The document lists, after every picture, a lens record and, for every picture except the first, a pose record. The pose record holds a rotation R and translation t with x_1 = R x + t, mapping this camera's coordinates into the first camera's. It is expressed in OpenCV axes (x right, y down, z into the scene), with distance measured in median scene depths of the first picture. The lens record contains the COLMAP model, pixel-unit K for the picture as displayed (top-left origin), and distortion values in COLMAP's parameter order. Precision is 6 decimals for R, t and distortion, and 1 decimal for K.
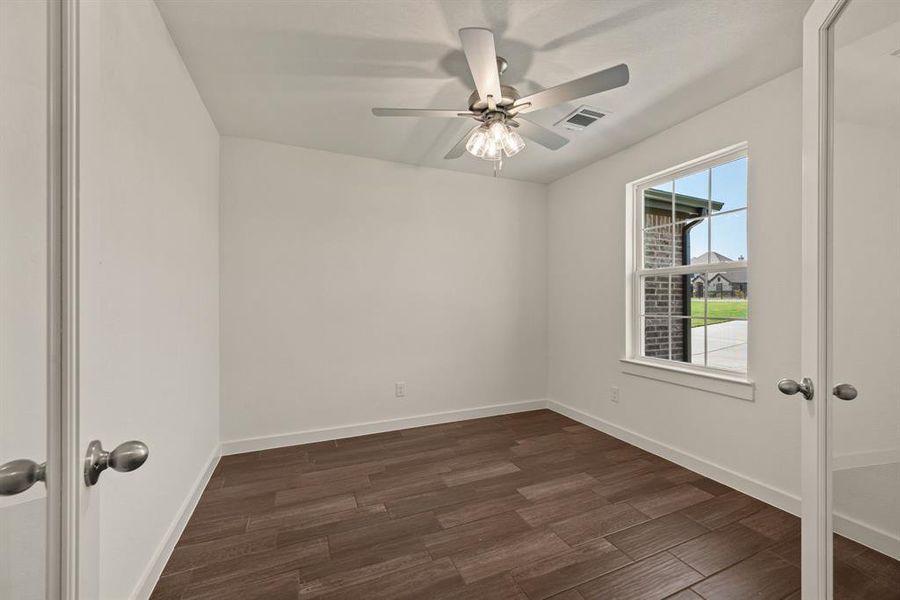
lens RADIAL K [[358.1, 0, 450.0], [0, 358.1, 300.0], [0, 0, 1]] dist [-0.000230, -0.000287]
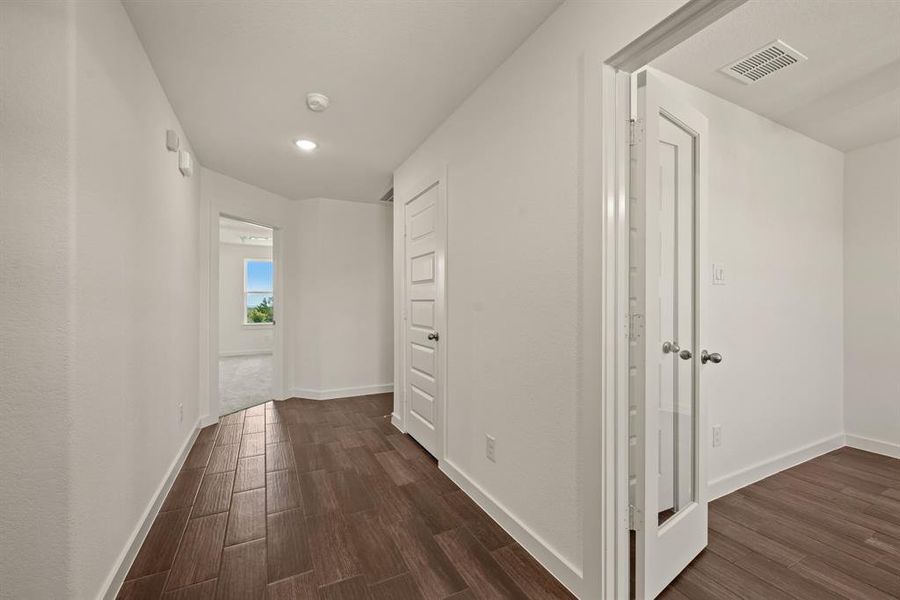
lens RADIAL K [[358.1, 0, 450.0], [0, 358.1, 300.0], [0, 0, 1]] dist [-0.000230, -0.000287]
pose [[0.051989, -0.009091, -0.998606, 1.002626], [-0.004653, 0.999946, -0.009345, 0.011751], [0.998637, 0.005133, 0.051944, -0.679429]]
